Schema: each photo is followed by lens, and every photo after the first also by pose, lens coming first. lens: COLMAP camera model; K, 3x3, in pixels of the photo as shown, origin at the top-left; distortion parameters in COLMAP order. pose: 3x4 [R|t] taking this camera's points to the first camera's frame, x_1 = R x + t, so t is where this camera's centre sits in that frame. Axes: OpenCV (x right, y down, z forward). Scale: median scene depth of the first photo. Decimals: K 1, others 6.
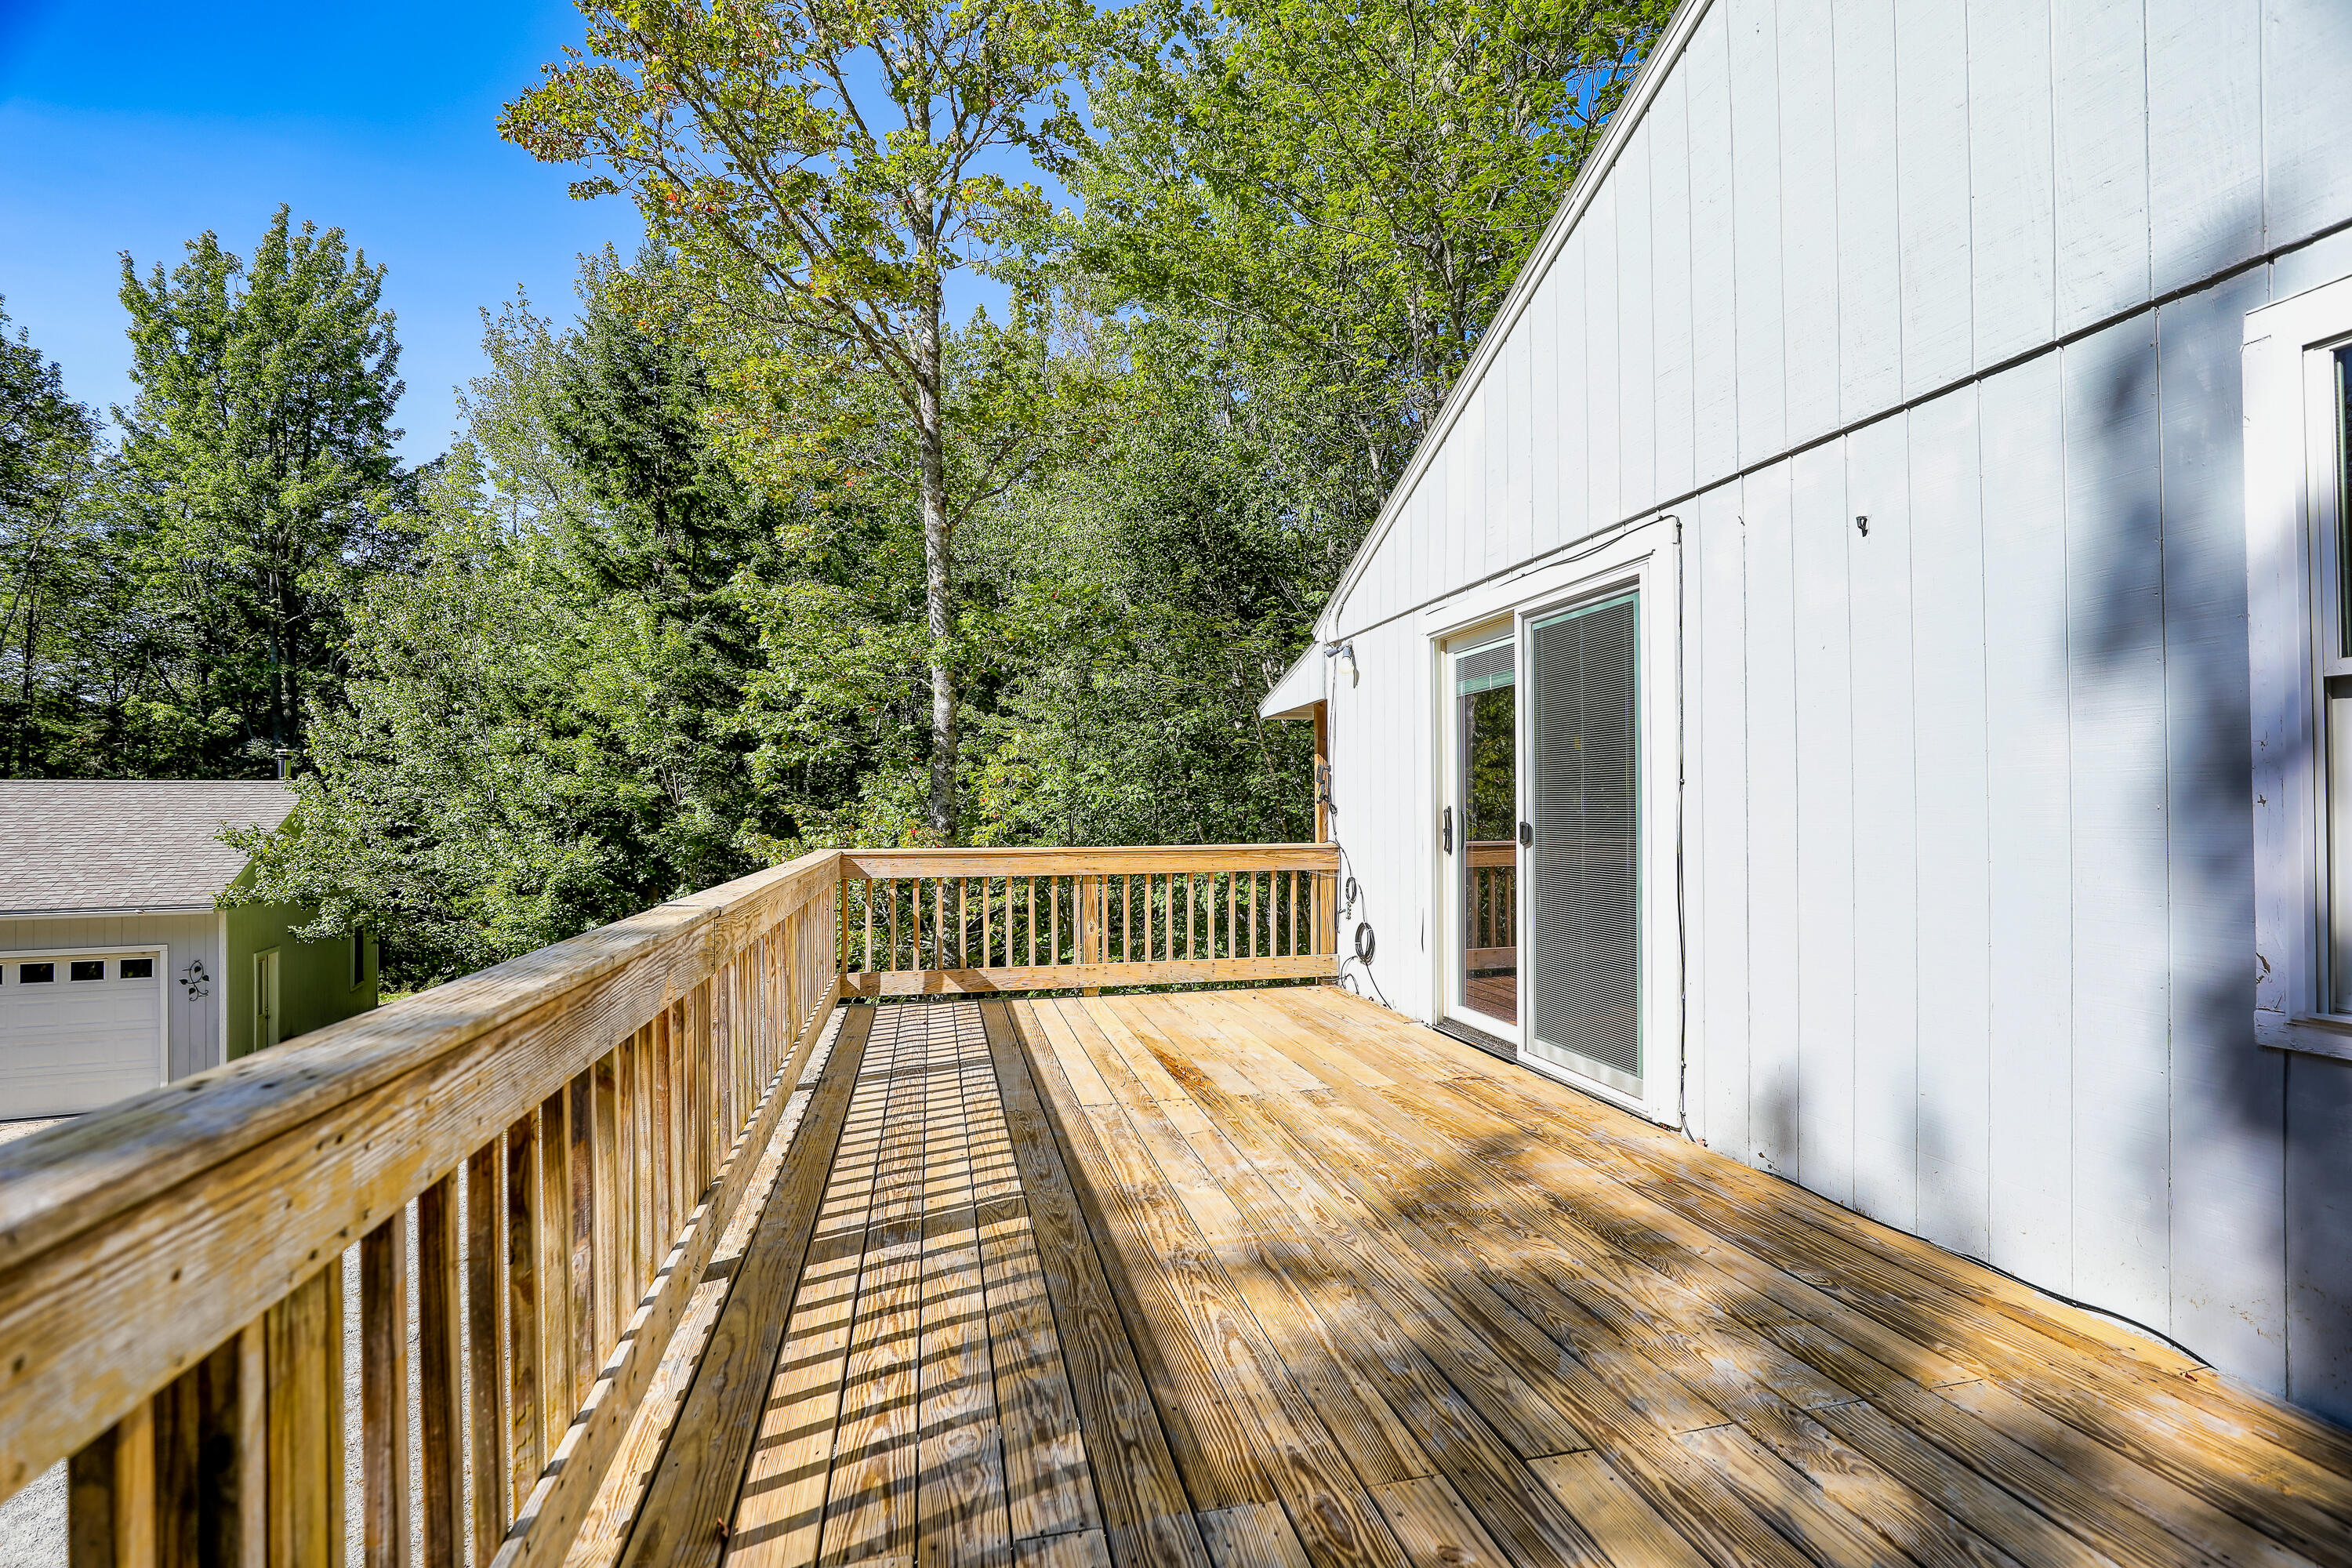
lens RADIAL K [[1112.6, 0, 1179.6], [0, 1112.6, 837.9], [0, 0, 1]] dist [-0.017426, 0.000043]
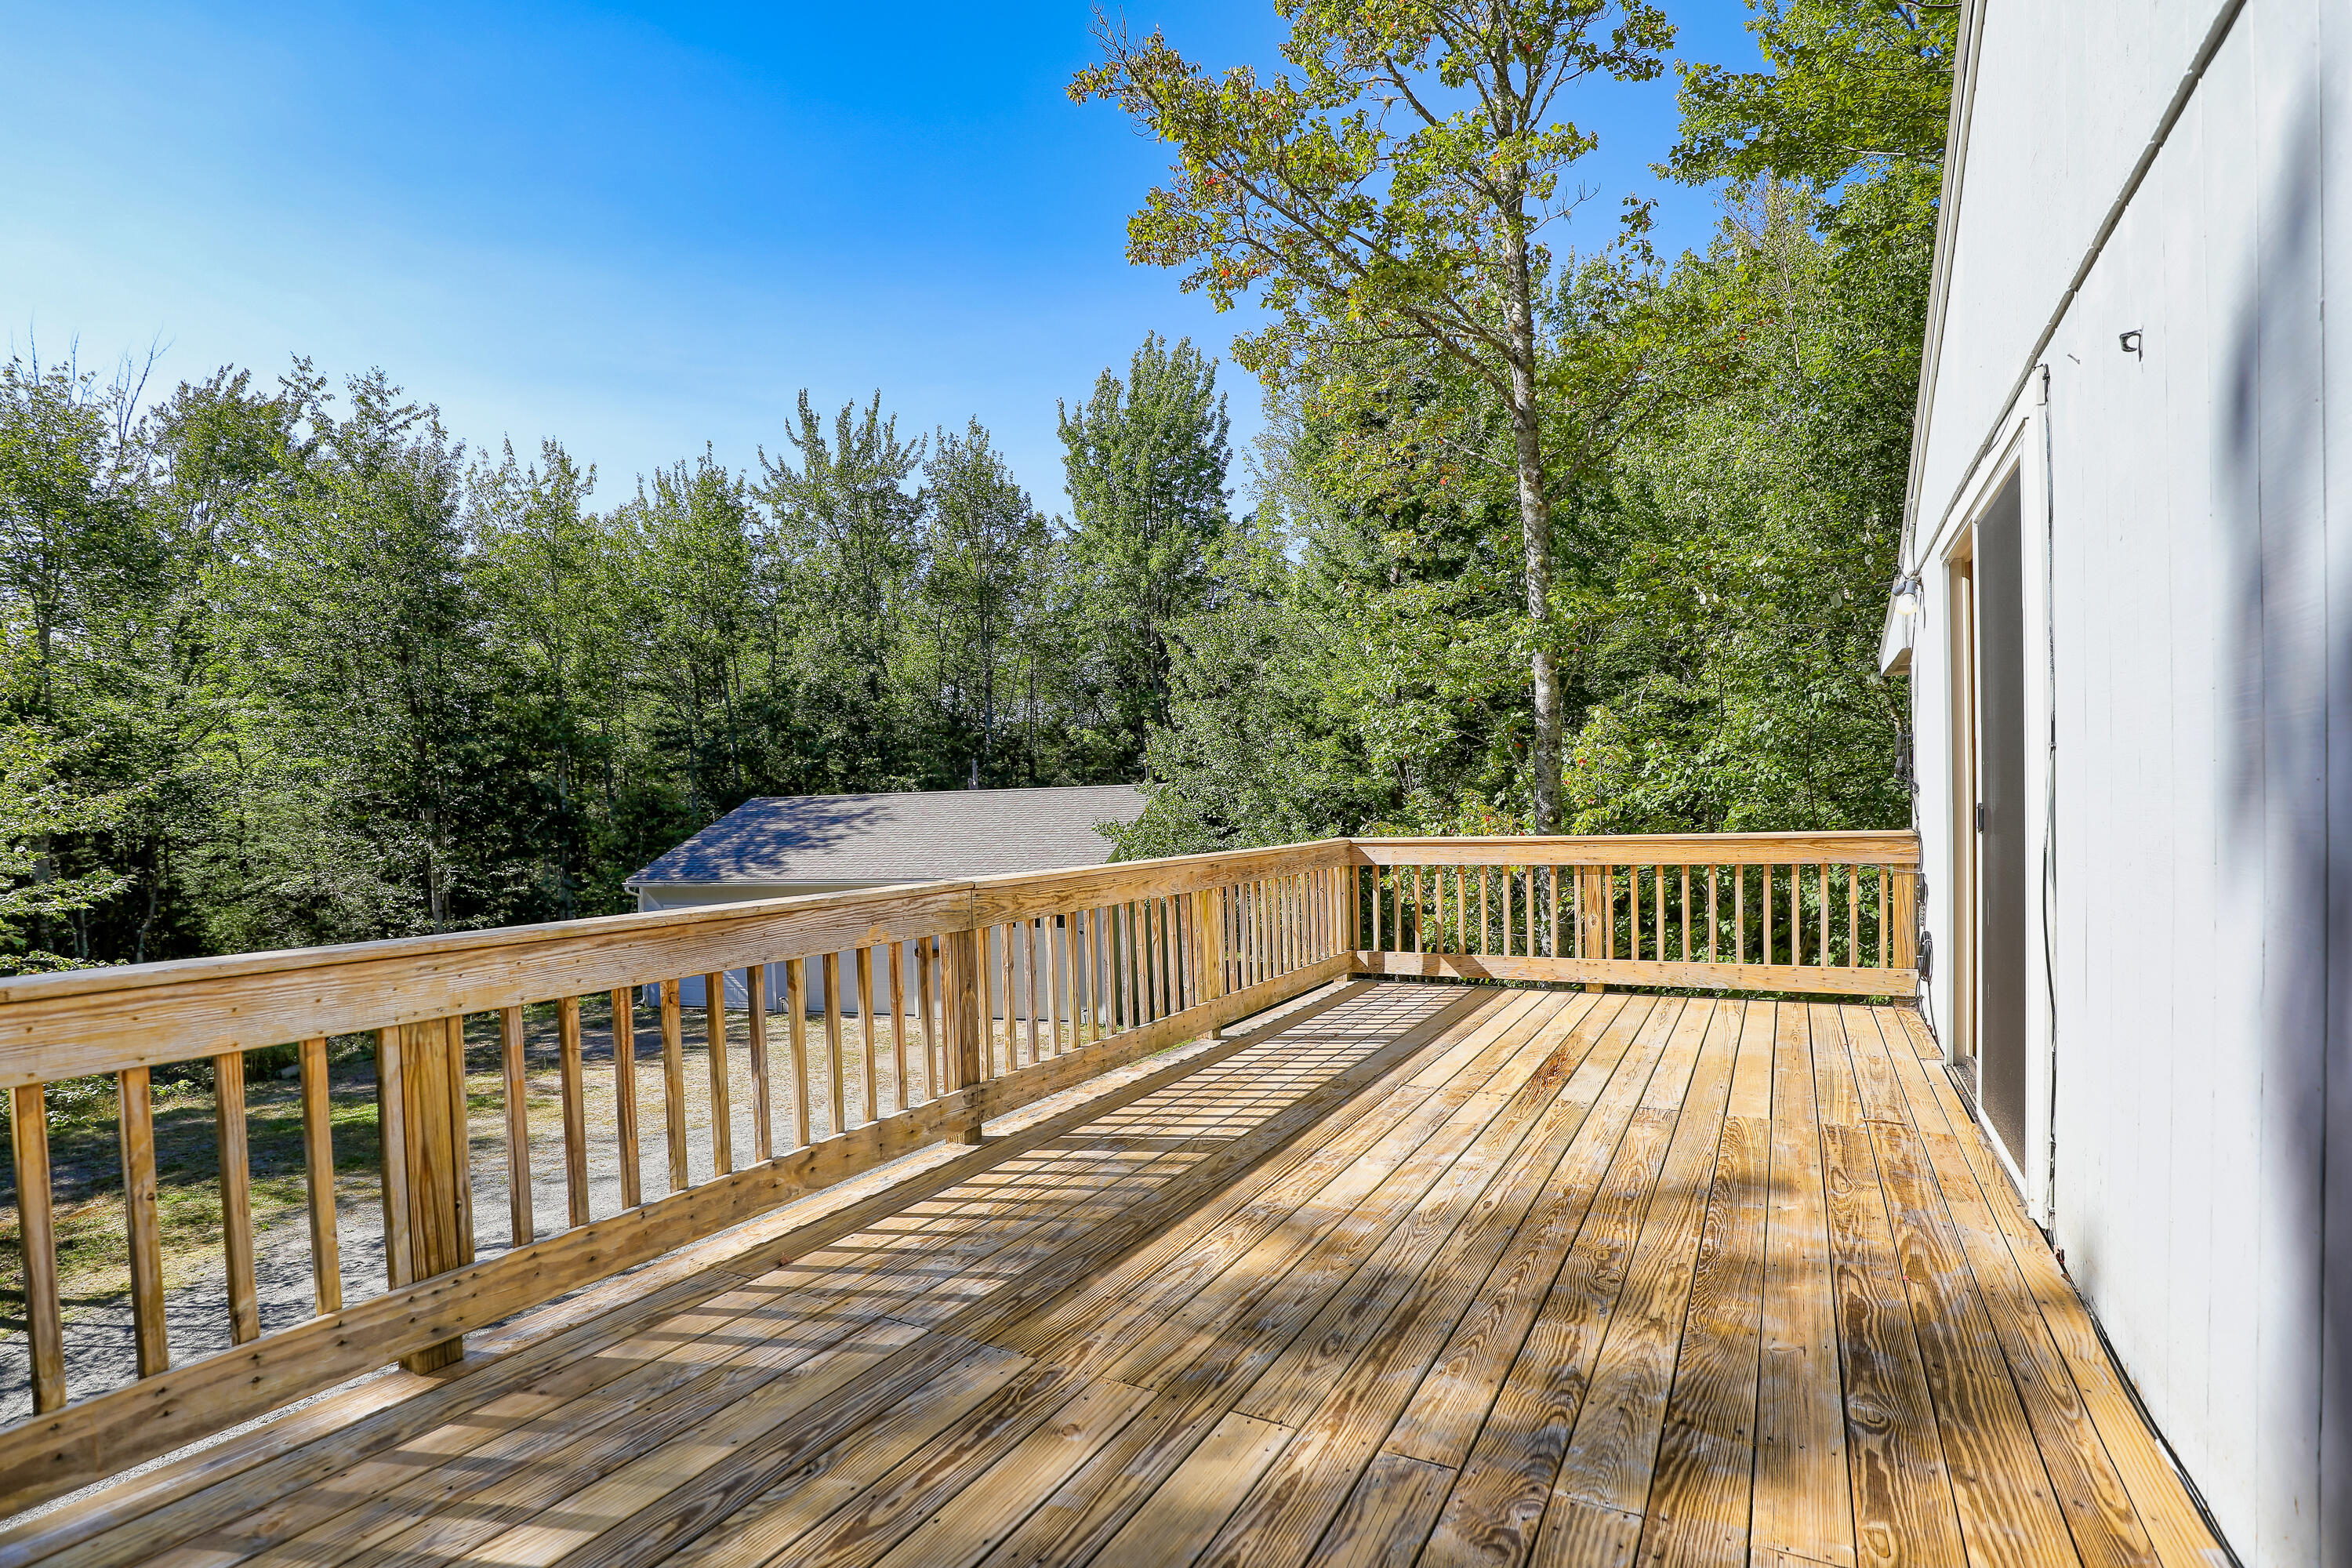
lens RADIAL K [[1142.2, 0, 1182.4], [0, 1142.2, 900.5], [0, 0, 1]] dist [-0.017363, 0.000632]
pose [[0.732896, 0.038948, -0.679225, 0.321121], [0.007249, 0.997856, 0.065041, -0.002506], [0.680302, -0.052592, 0.731043, 0.054446]]
